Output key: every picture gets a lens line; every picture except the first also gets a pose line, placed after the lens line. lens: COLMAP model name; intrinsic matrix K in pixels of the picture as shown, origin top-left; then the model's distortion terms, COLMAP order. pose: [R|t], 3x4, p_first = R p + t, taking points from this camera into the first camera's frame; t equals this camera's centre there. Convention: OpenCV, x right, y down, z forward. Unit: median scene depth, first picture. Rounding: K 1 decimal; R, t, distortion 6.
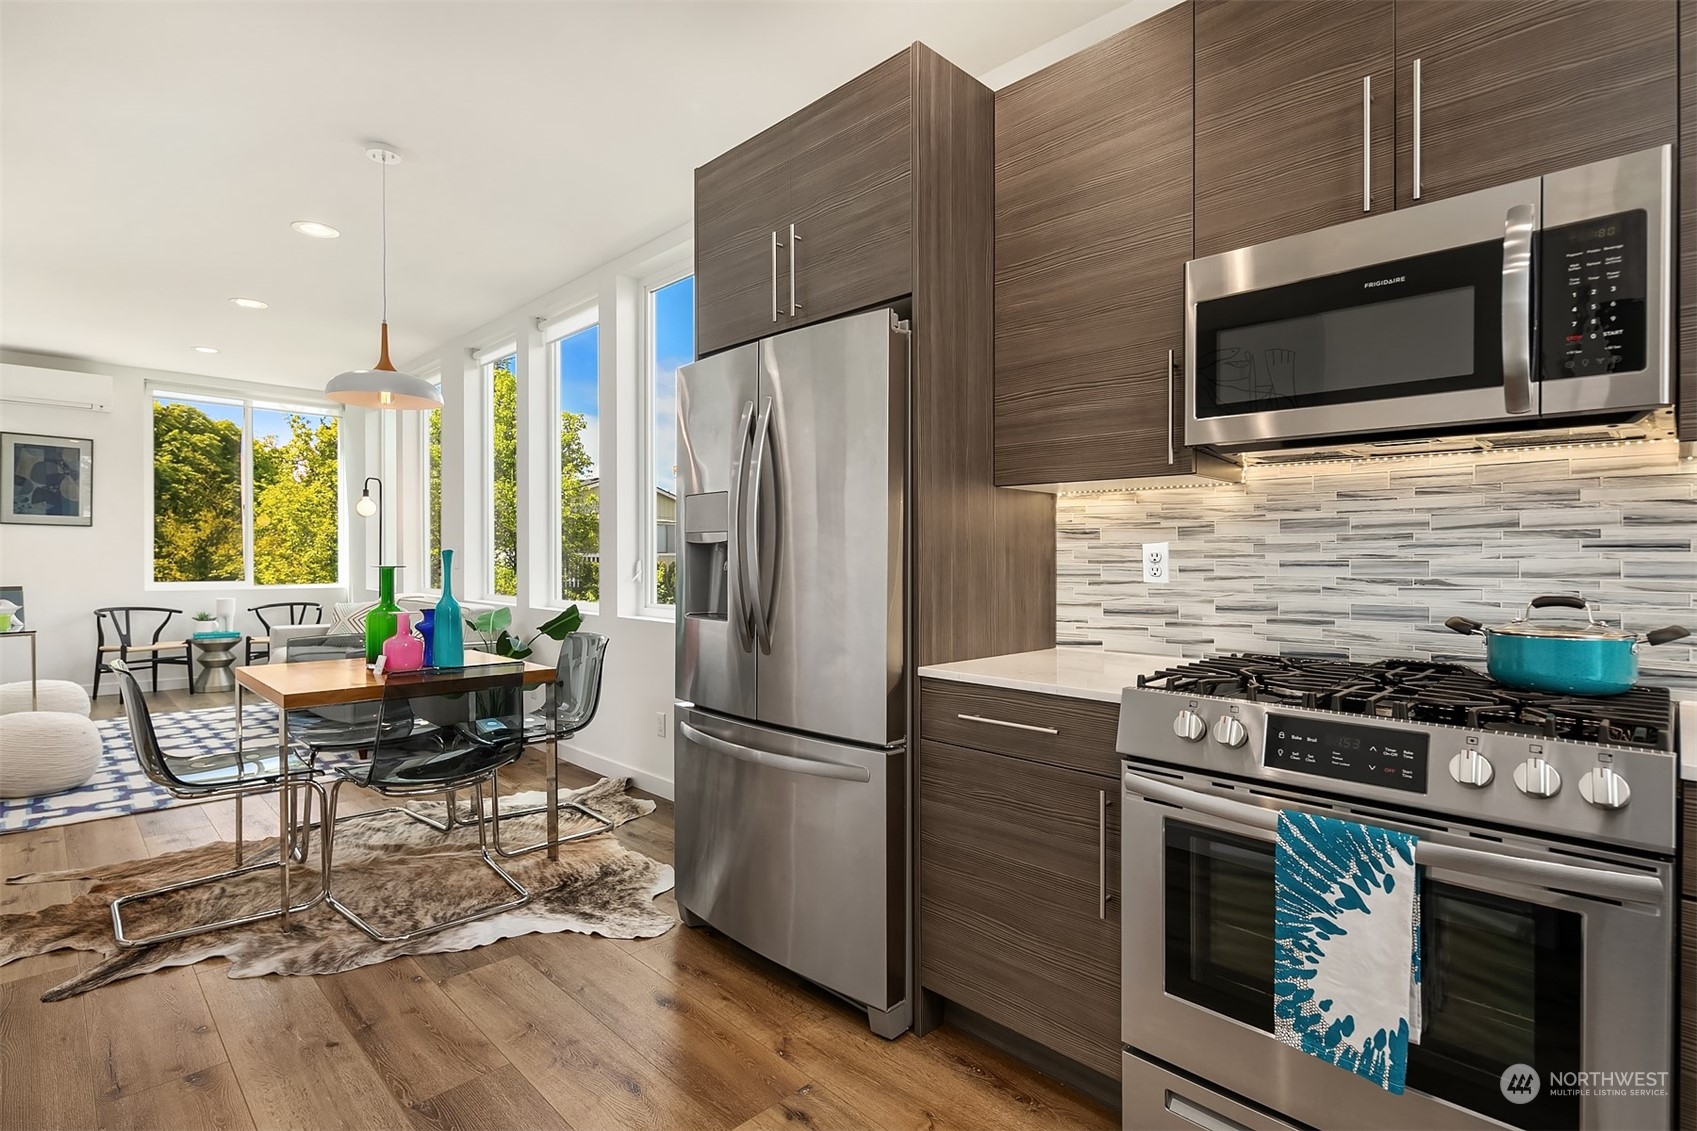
lens RADIAL K [[813.6, 0, 844.3], [0, 813.6, 568.1], [0, 0, 1]] dist [0.002317, -0.001675]
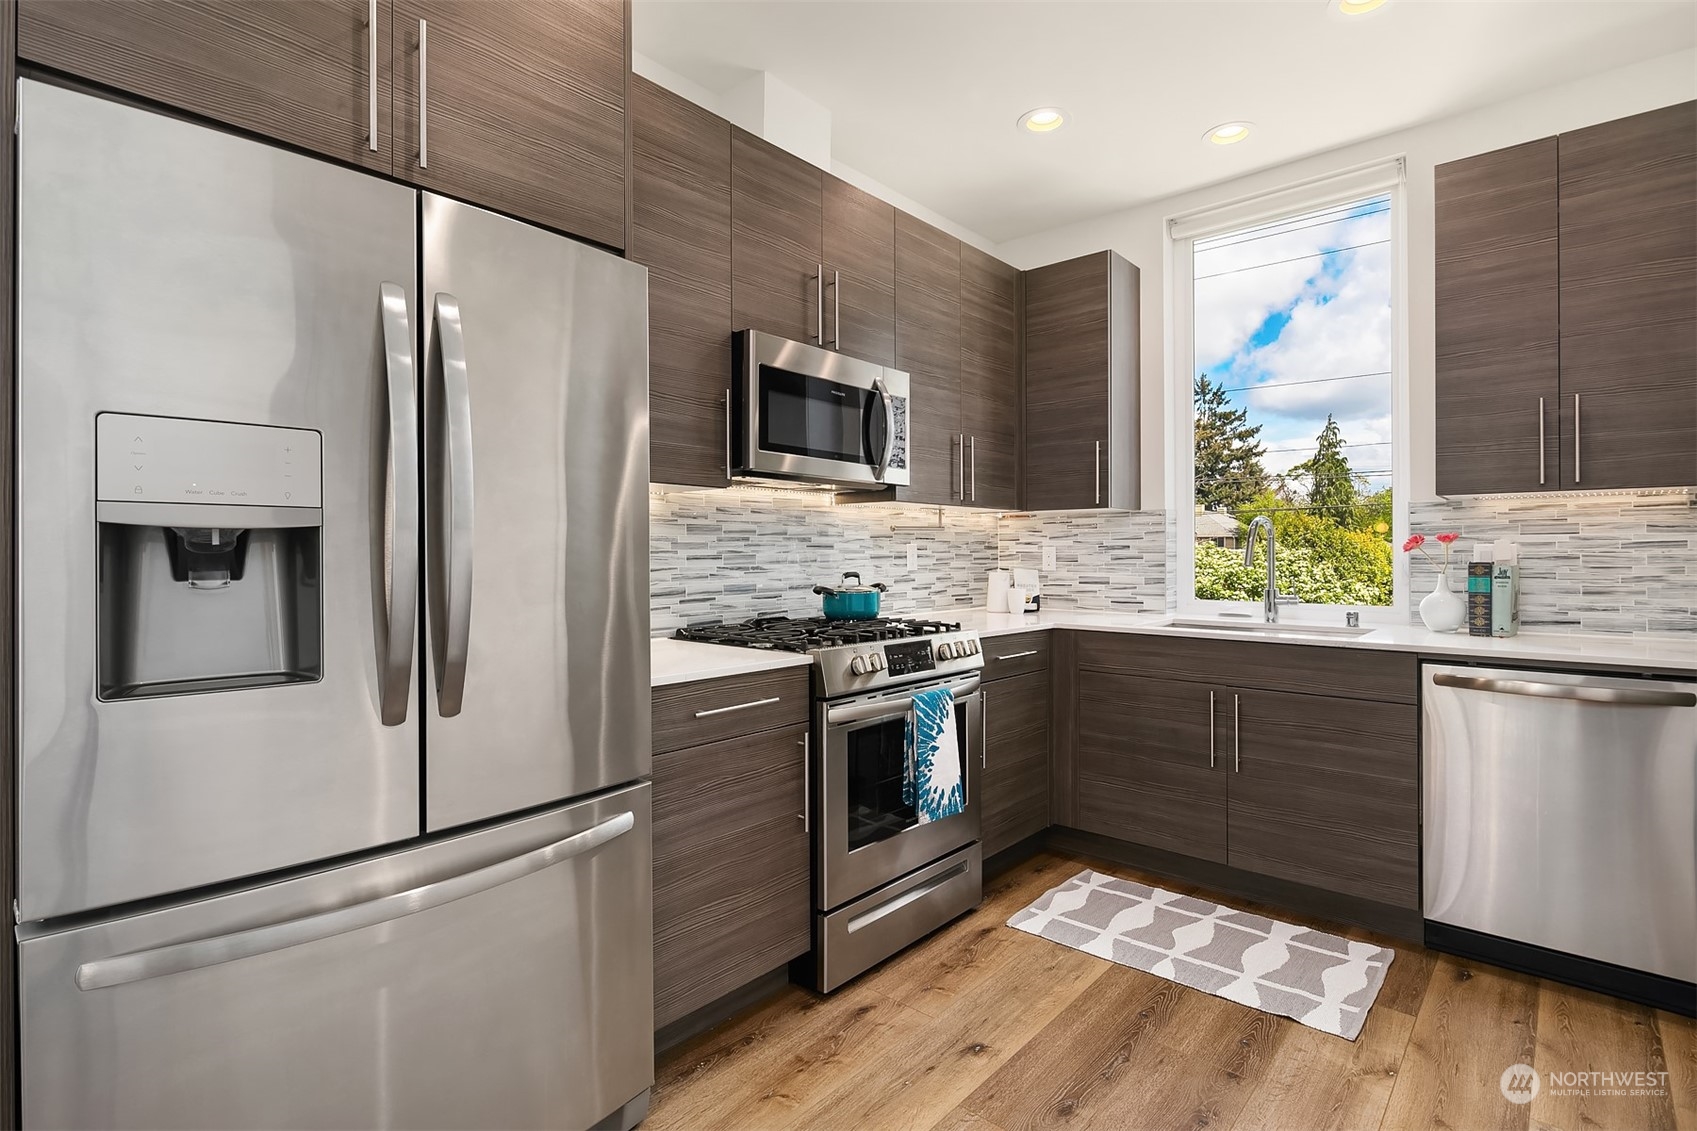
lens RADIAL K [[813.6, 0, 854.1], [0, 813.6, 553.1], [0, 0, 1]] dist [0.002317, -0.001675]
pose [[-0.061979, -0.005026, 0.998065, -0.780317], [0.017338, 0.999831, 0.006112, -0.016089], [-0.997927, 0.017683, -0.061881, 0.794563]]
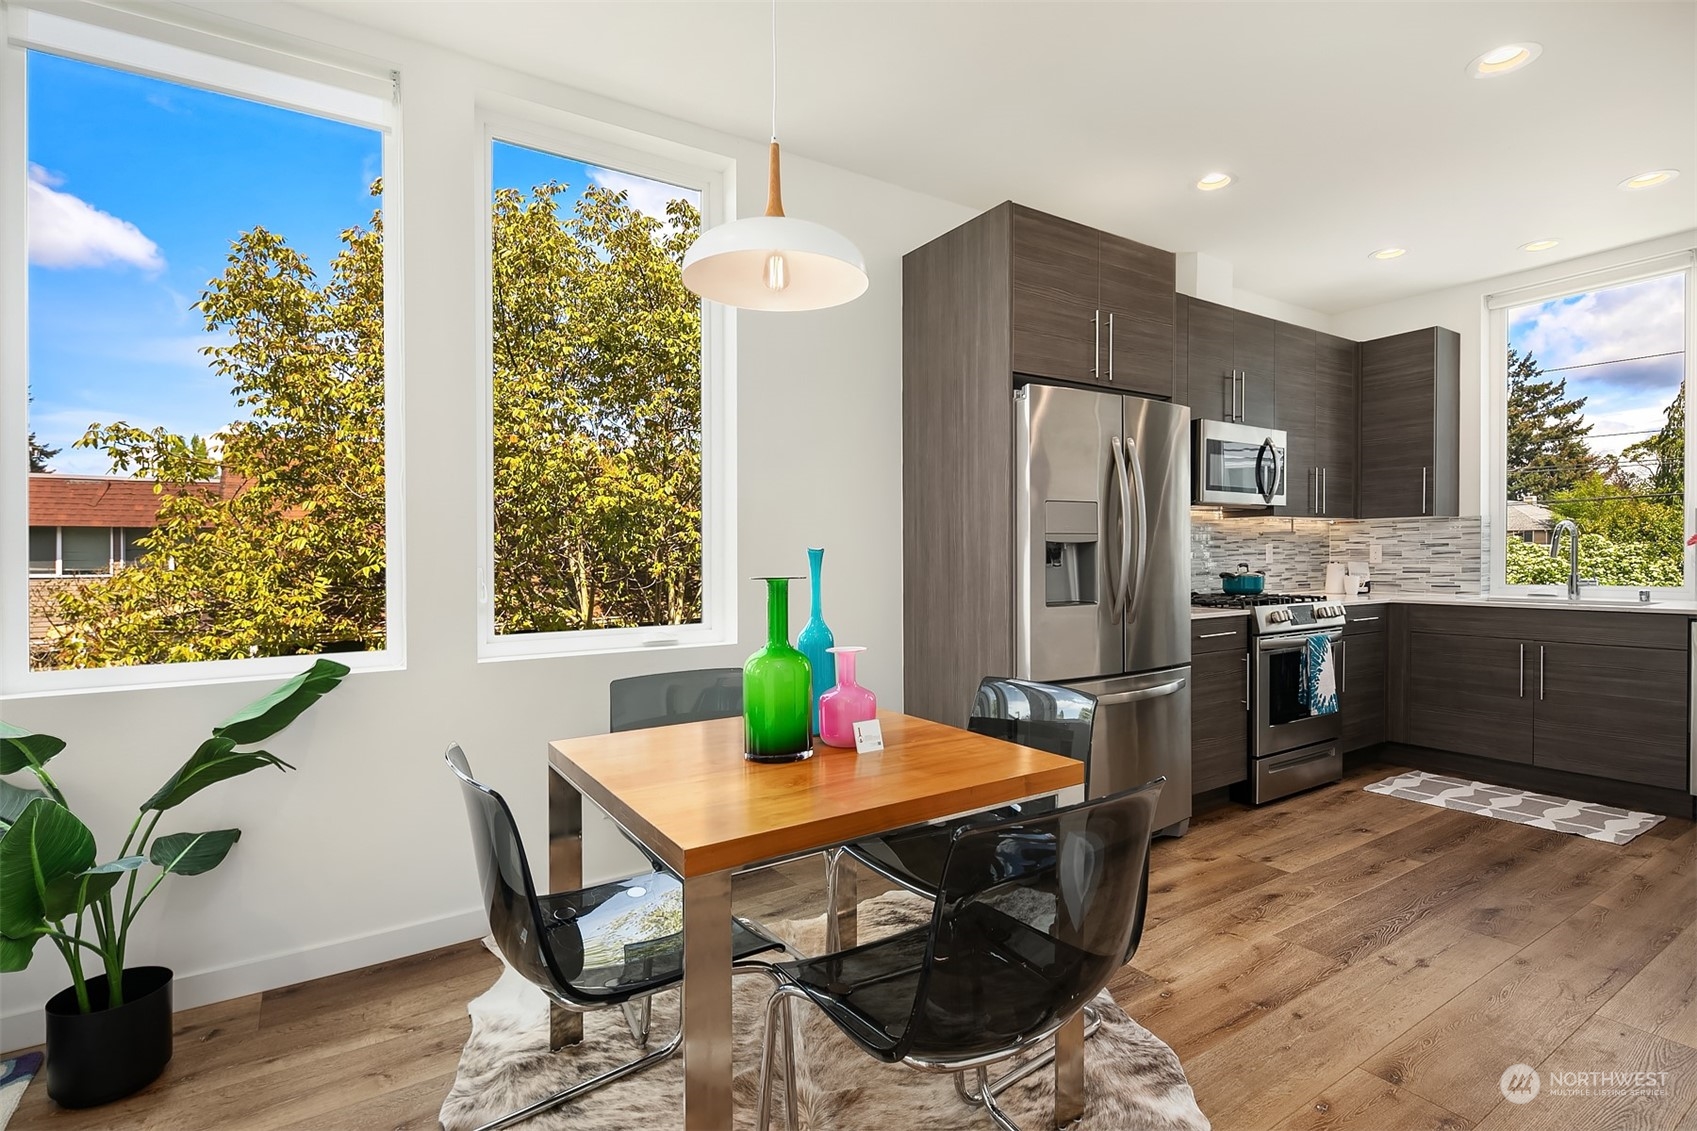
lens RADIAL K [[813.6, 0, 854.0], [0, 813.6, 575.2], [0, 0, 1]] dist [0.002317, -0.001675]
pose [[0.204051, -0.031056, 0.978467, -1.688139], [0.027238, 0.999290, 0.026037, -0.027440], [-0.978581, 0.021339, 0.204752, 1.278160]]
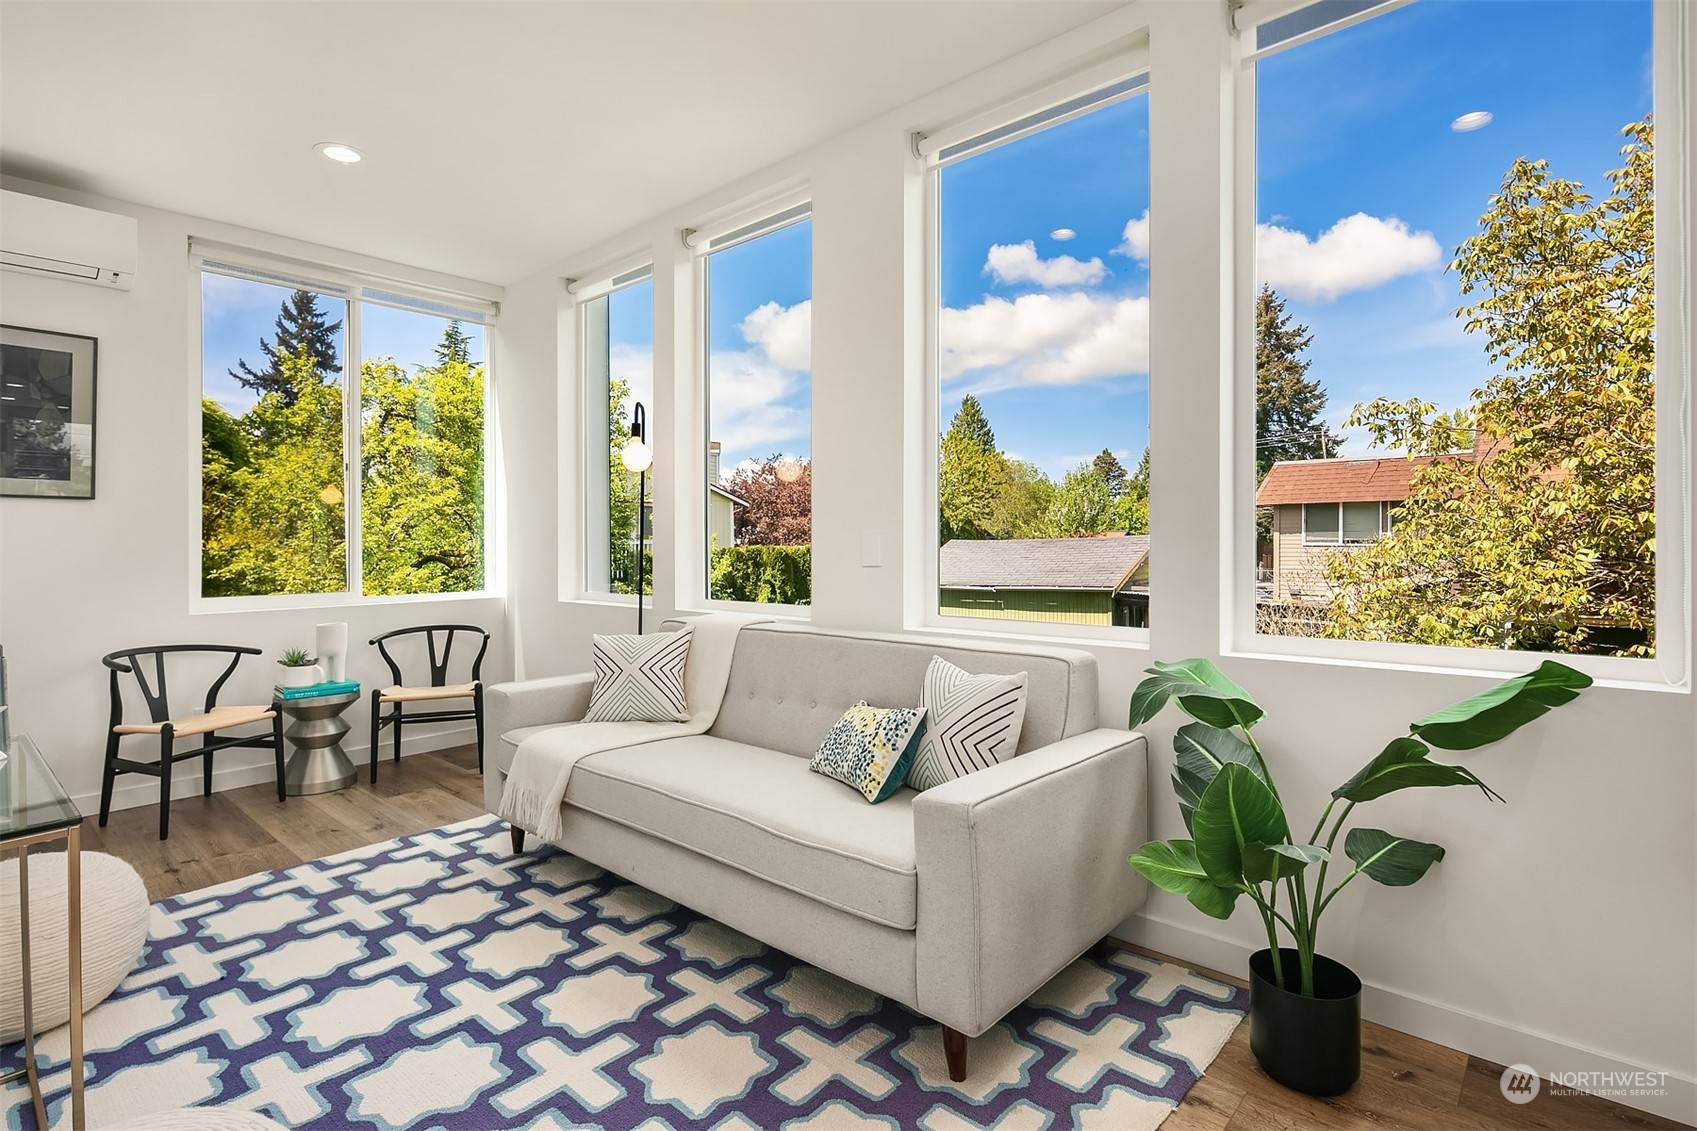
lens RADIAL K [[813.6, 0, 868.9], [0, 813.6, 537.4], [0, 0, 1]] dist [0.002317, -0.001675]
pose [[0.998587, -0.017378, 0.050212, -1.455088], [0.018221, 0.999700, -0.016376, -0.028598], [-0.049913, 0.017268, 0.998604, 1.444502]]
